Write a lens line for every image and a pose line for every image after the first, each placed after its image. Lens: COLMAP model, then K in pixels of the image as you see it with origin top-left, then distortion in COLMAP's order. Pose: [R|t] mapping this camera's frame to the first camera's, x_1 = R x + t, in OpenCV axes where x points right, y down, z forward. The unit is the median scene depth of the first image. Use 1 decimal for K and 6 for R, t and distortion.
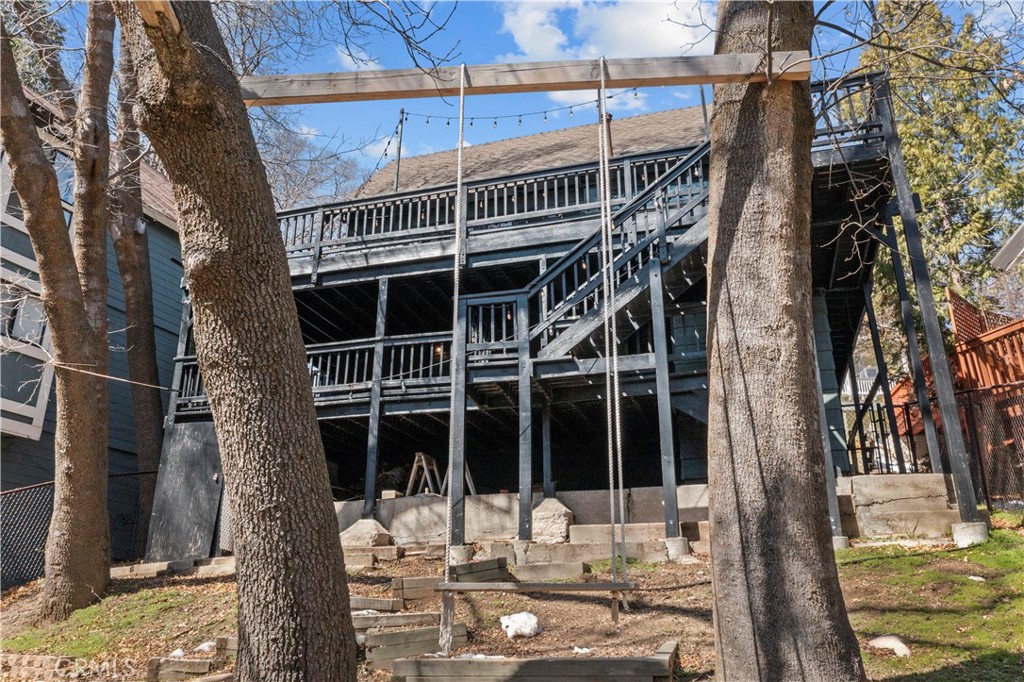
lens RADIAL K [[808.2, 0, 513.0], [0, 808.2, 362.9], [0, 0, 1]] dist [-0.036685, 0.002548]
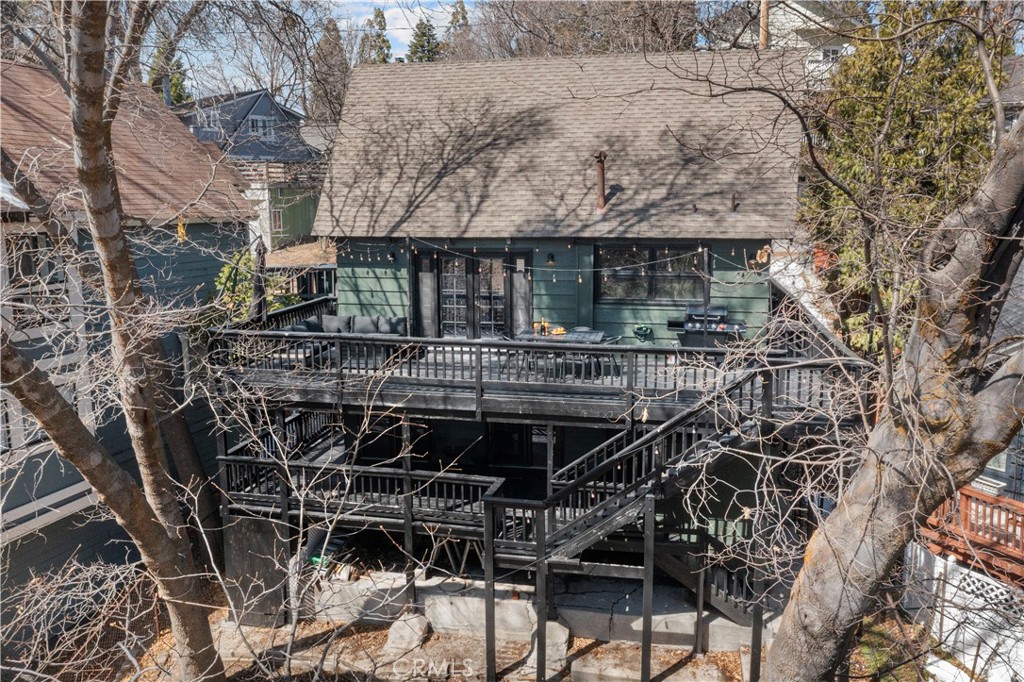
lens RADIAL K [[808.2, 0, 513.0], [0, 808.2, 362.9], [0, 0, 1]] dist [-0.036685, 0.002548]
pose [[0.994580, -0.023478, 0.101289, -0.130502], [-0.030832, 0.863761, 0.502958, -0.789007], [-0.099298, -0.503355, 0.858355, 0.060897]]
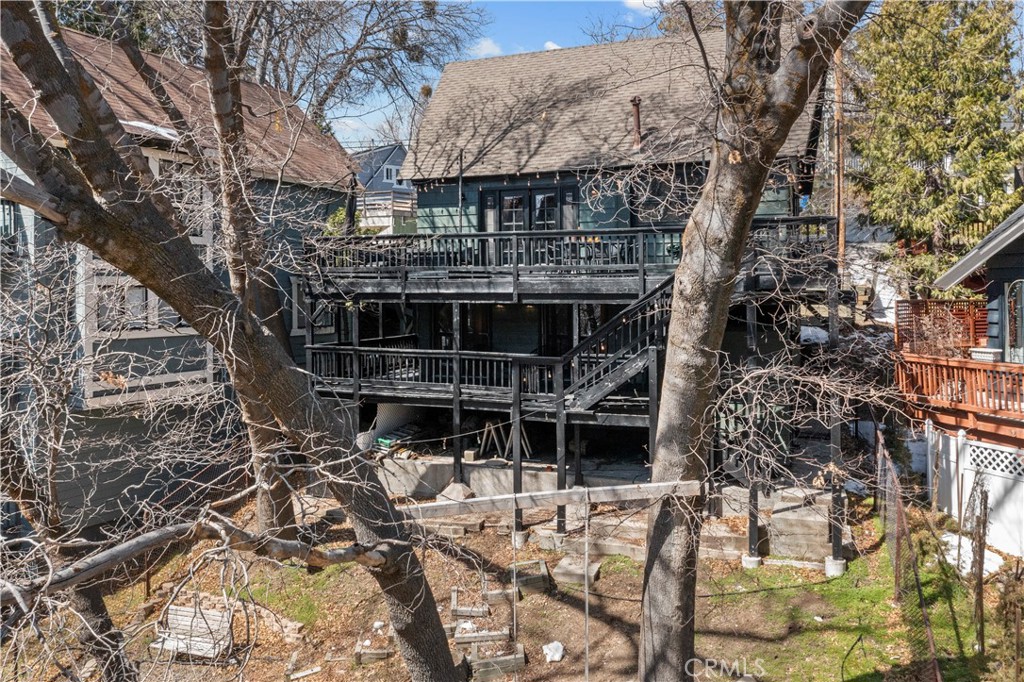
lens RADIAL K [[819.5, 0, 508.7], [0, 819.5, 316.9], [0, 0, 1]] dist [-0.060304, -0.001578]
pose [[0.996983, -0.007062, -0.077299, 0.031442], [0.034179, 0.934053, 0.355496, -0.592971], [0.069691, -0.357066, 0.931476, -0.266582]]
